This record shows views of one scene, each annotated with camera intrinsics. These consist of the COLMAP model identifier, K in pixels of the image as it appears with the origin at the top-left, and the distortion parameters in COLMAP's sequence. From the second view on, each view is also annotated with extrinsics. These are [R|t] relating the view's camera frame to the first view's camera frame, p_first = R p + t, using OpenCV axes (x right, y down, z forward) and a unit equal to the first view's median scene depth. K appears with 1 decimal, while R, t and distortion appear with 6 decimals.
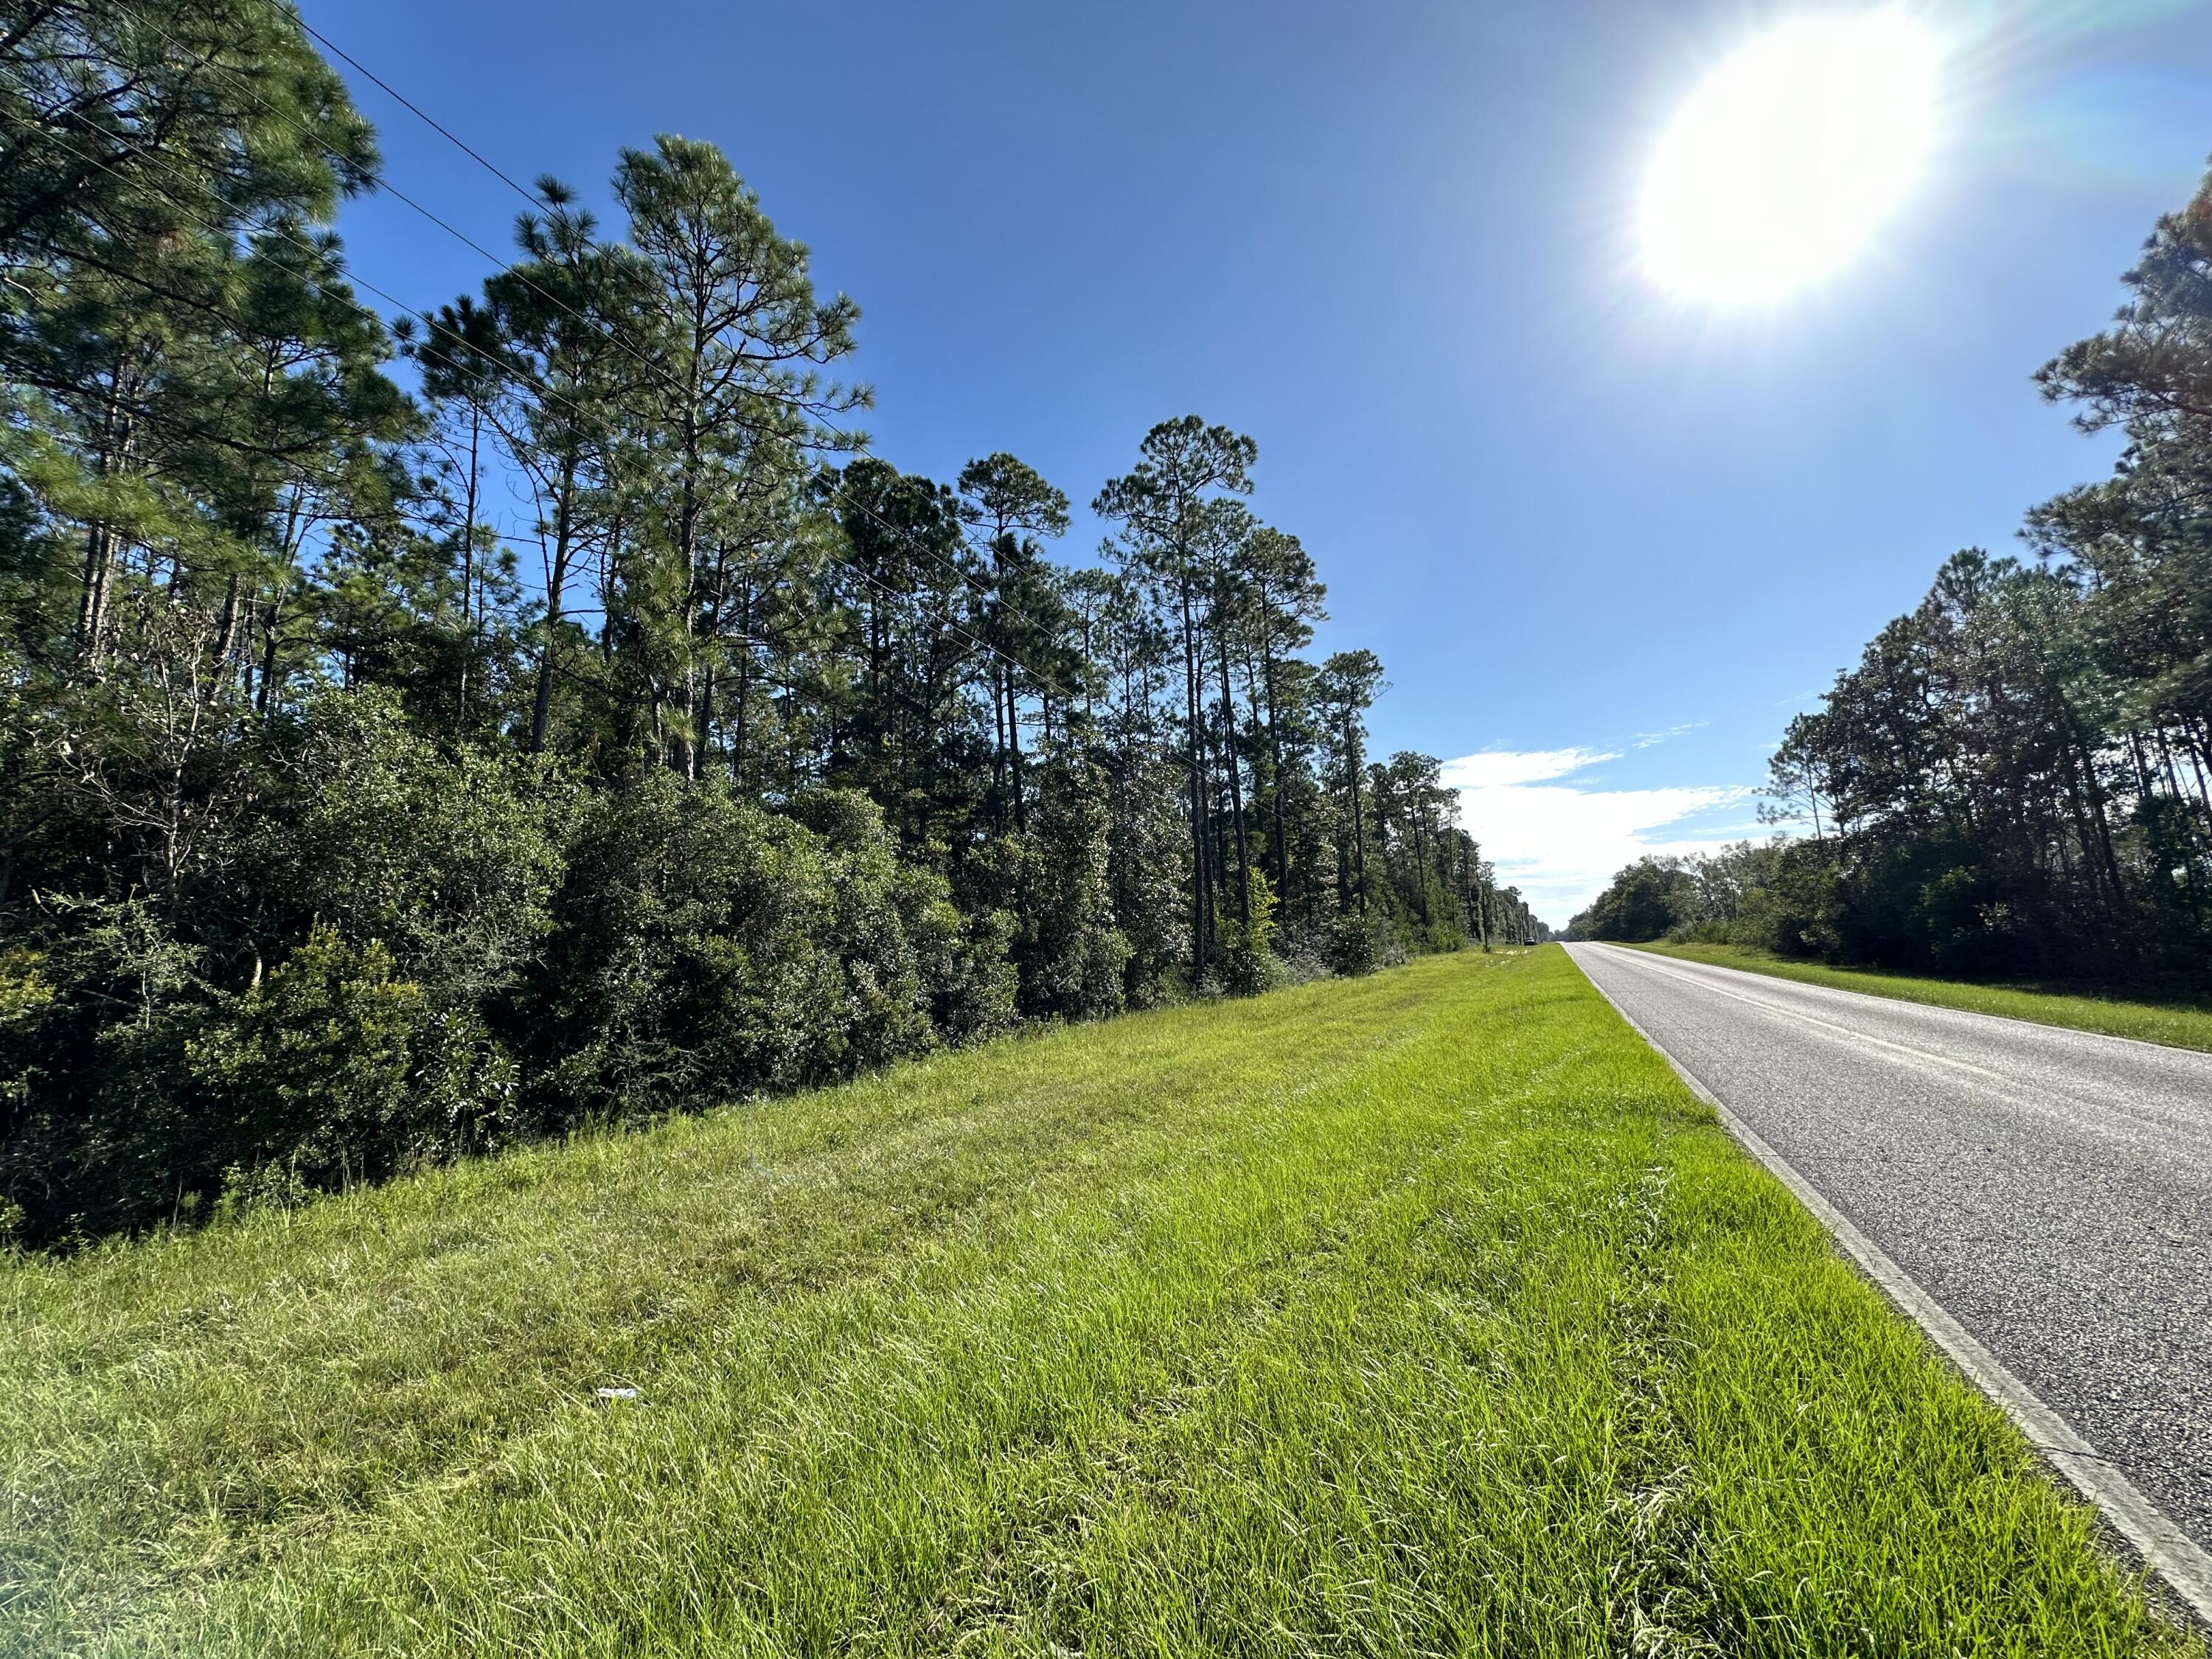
lens RADIAL K [[879.5, 0, 1104.0], [0, 879.5, 827.0], [0, 0, 1]] dist [-0.003366, 0.000319]
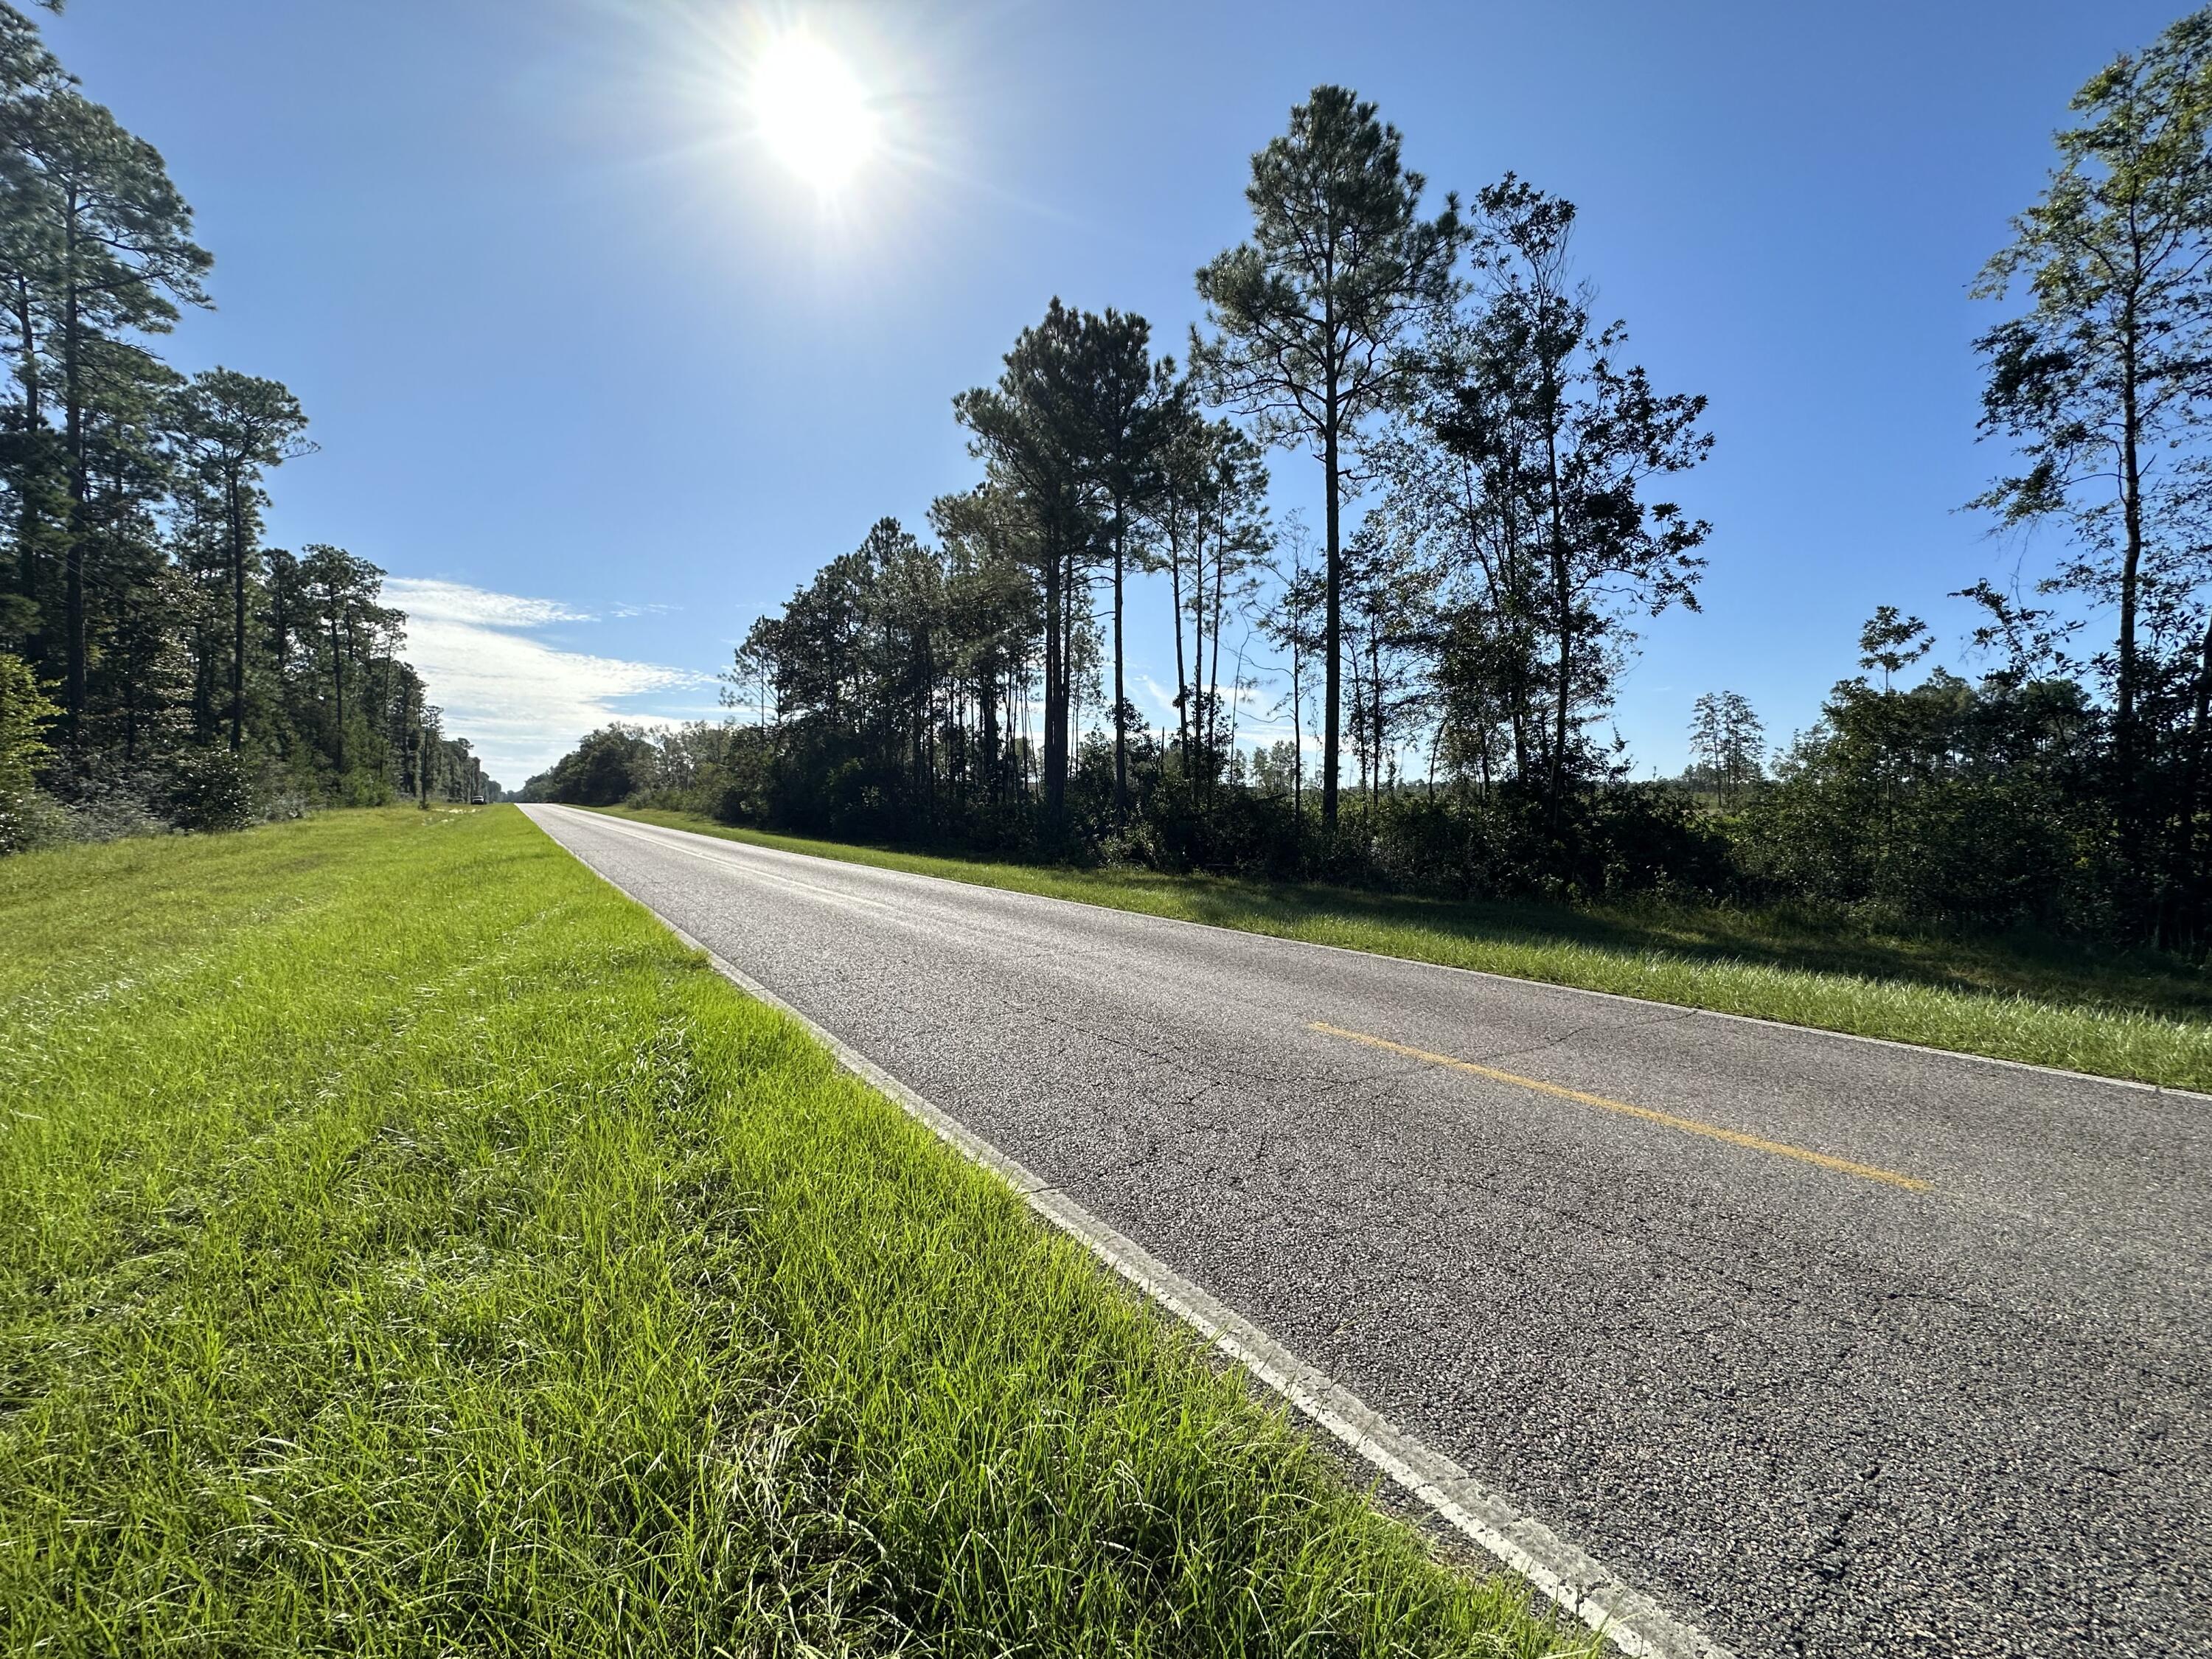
lens RADIAL K [[879.5, 0, 1104.0], [0, 879.5, 827.0], [0, 0, 1]] dist [-0.003366, 0.000319]
pose [[0.480067, 0.024537, 0.876888, 0.019022], [-0.157876, 0.985704, 0.058850, 0.032761], [-0.862908, -0.166692, 0.477078, 0.103059]]
